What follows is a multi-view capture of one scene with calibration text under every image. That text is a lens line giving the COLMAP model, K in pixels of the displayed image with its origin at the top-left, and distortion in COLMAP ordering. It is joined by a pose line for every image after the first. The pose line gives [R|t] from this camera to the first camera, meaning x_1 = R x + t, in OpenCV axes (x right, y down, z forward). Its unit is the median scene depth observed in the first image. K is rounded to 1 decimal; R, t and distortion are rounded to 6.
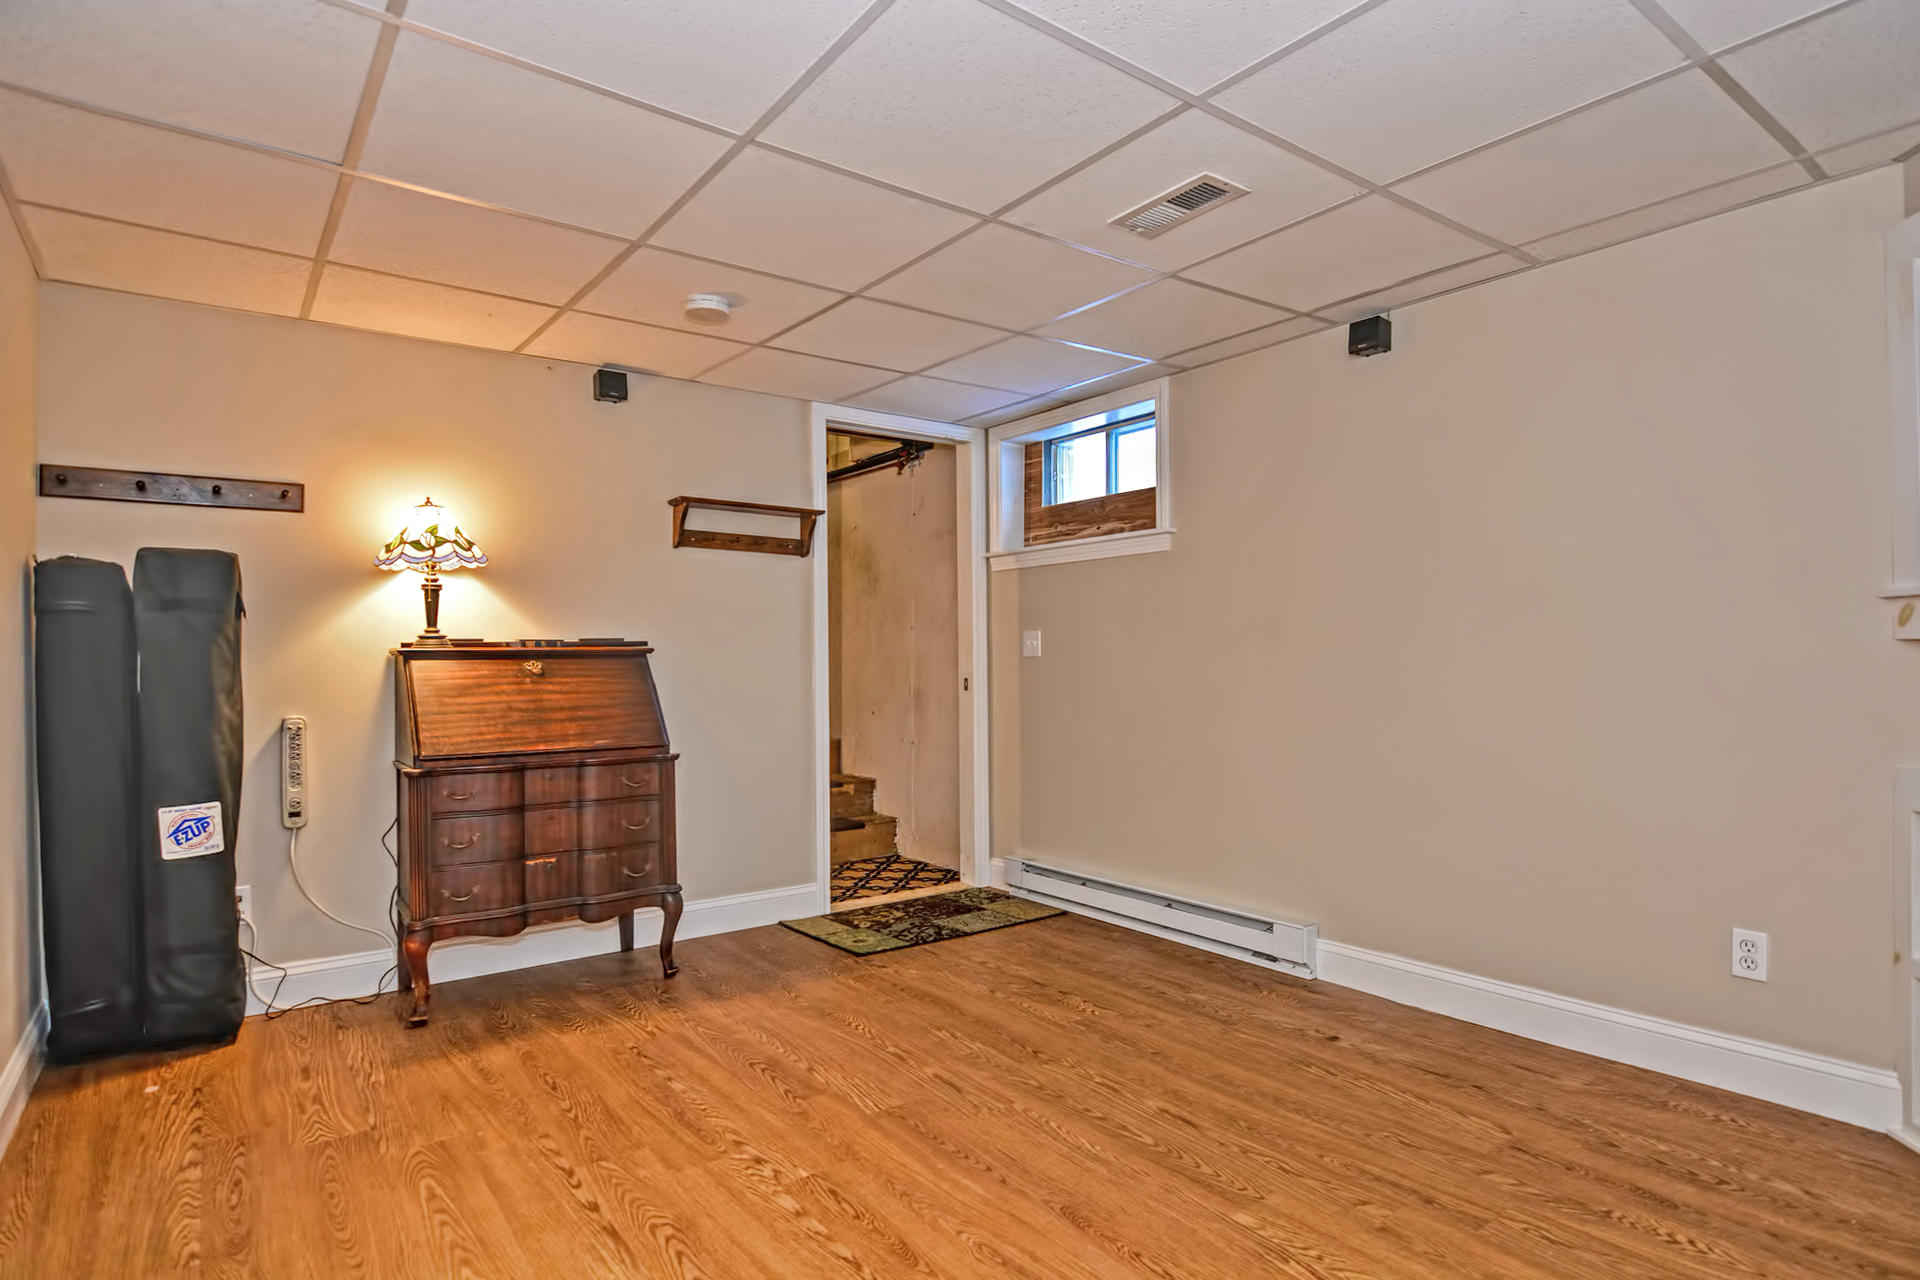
lens RADIAL K [[997.2, 0, 959.1], [0, 997.2, 646.0], [0, 0, 1]] dist [-0.017056, -0.001620]
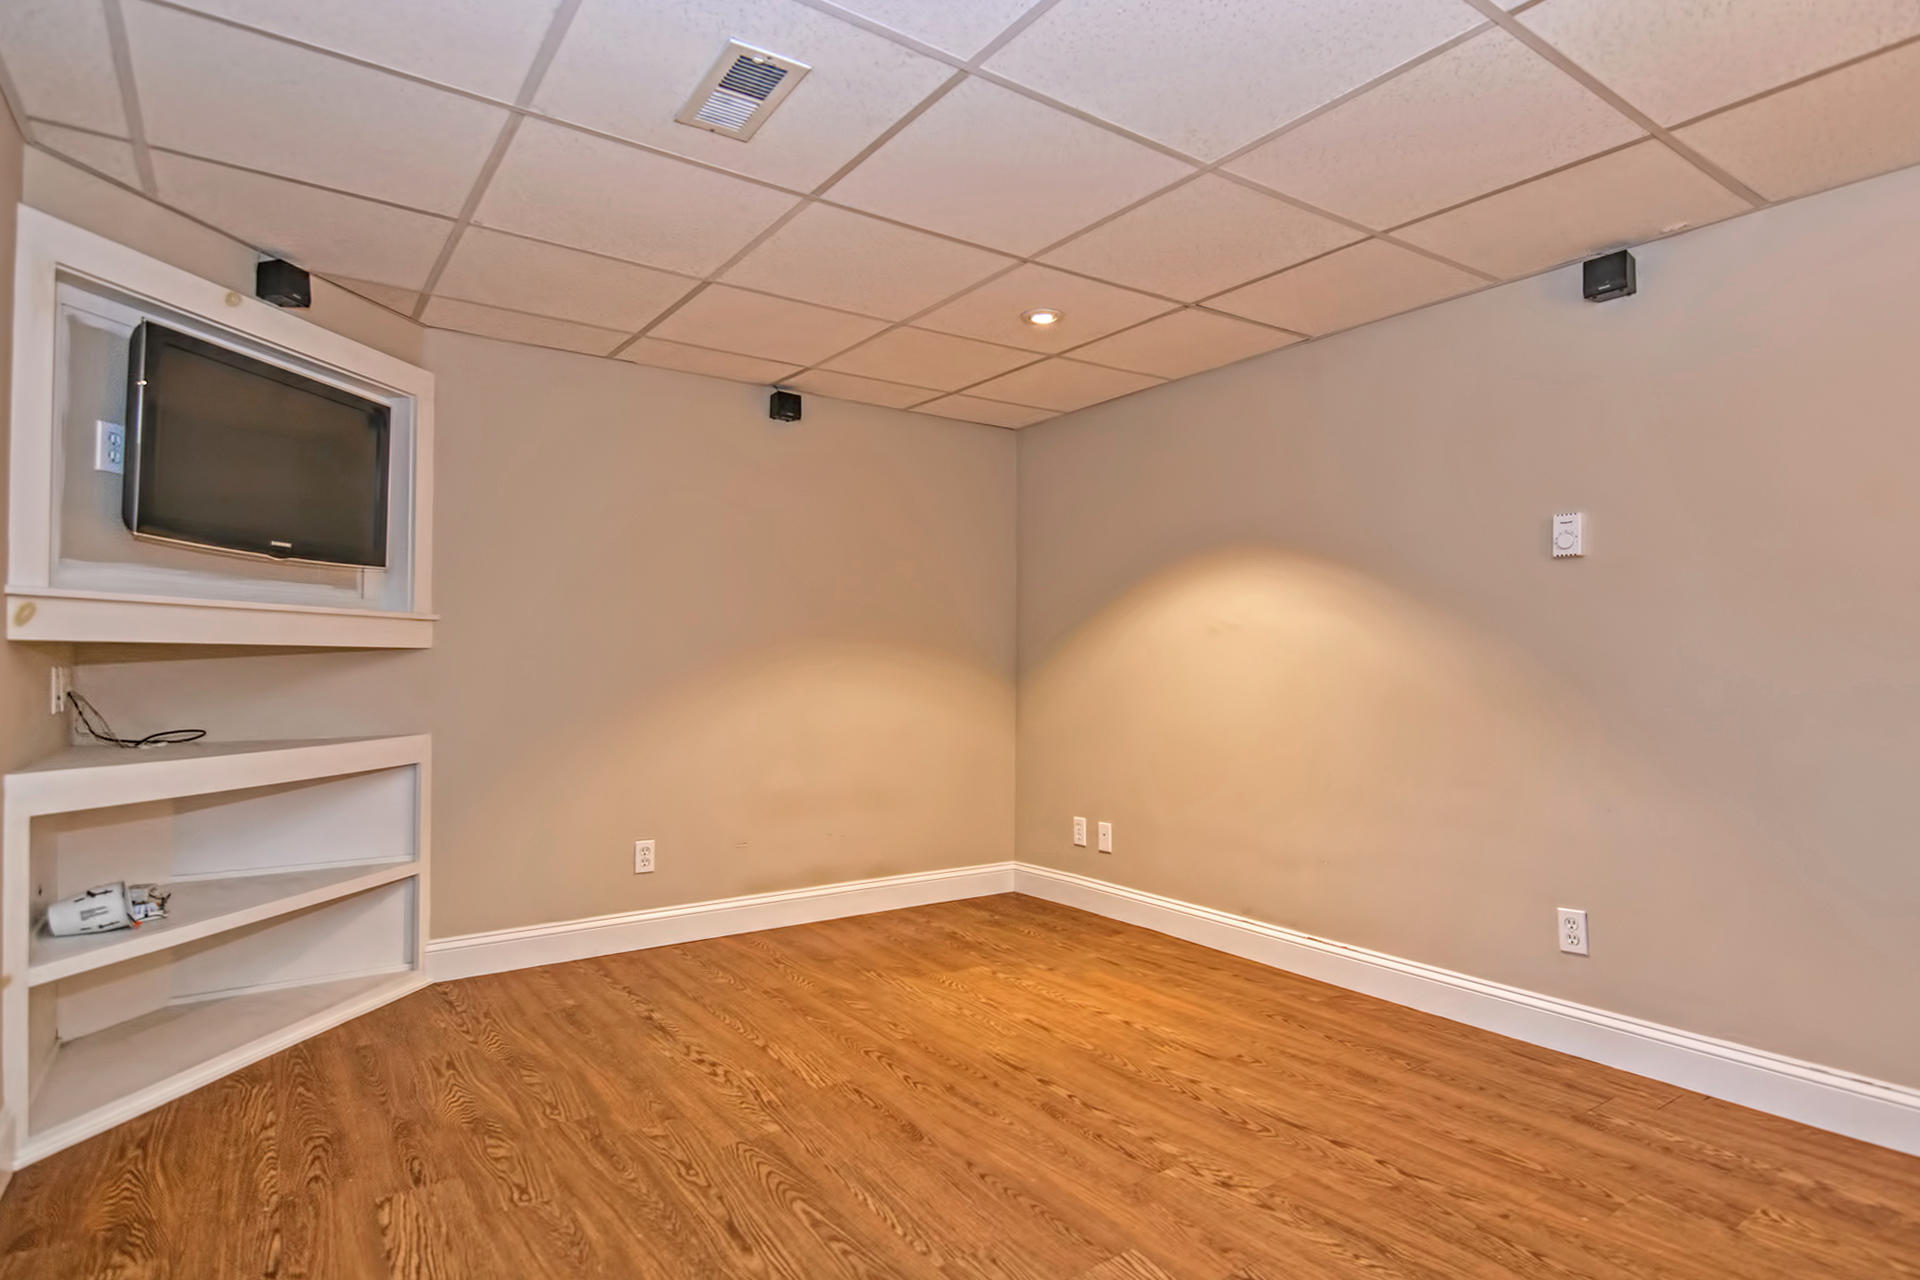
lens RADIAL K [[931.8, 0, 960.0], [0, 931.8, 640.0], [0, 0, 1]] dist [-0.016977, -0.000560]
pose [[-0.999321, 0.004534, 0.036553, 0.016888], [0.003326, 0.999449, -0.033039, 0.027421], [-0.036683, -0.032895, -0.998785, 1.943323]]
